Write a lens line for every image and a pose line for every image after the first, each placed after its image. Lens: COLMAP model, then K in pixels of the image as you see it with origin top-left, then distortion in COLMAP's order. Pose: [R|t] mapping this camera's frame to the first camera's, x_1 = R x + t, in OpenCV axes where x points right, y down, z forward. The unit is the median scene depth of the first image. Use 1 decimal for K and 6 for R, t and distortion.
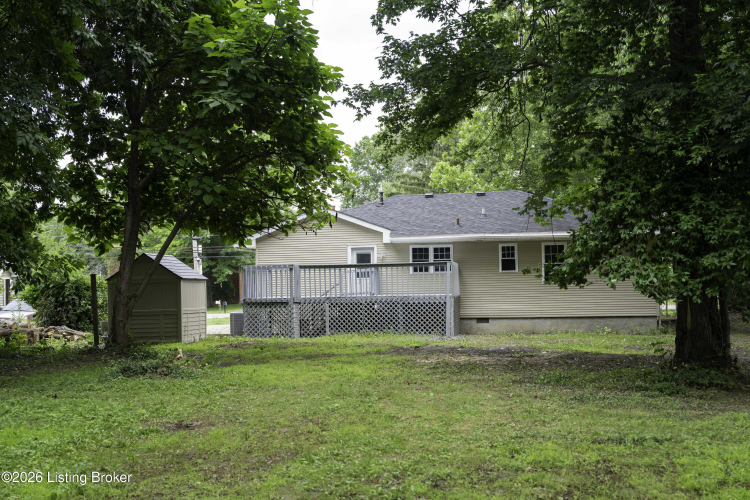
lens RADIAL K [[995.0, 0, 374.5], [0, 995.0, 250.4], [0, 0, 1]] dist [0.001885, 0.000000]
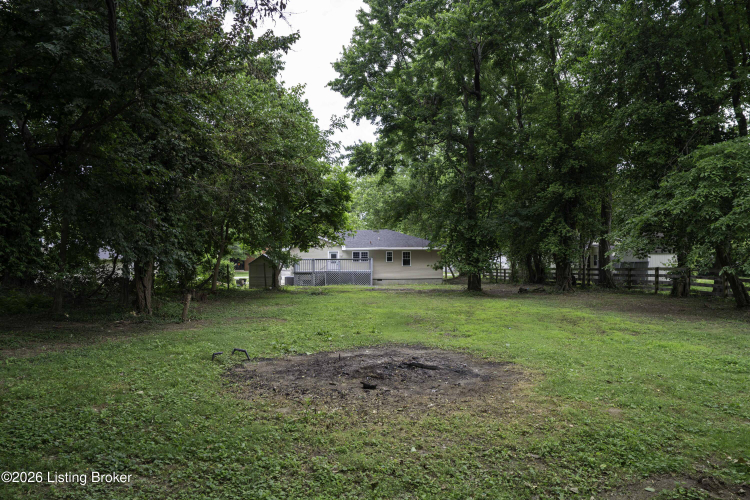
lens RADIAL K [[512.5, 0, 375.5], [0, 512.5, 250.3], [0, 0, 1]] dist [-0.079553, 0.045330]
pose [[0.981945, 0.010390, 0.188882, -0.161075], [-0.011559, 0.999920, 0.005091, -0.015674], [-0.188814, -0.007182, 0.981987, -0.337786]]
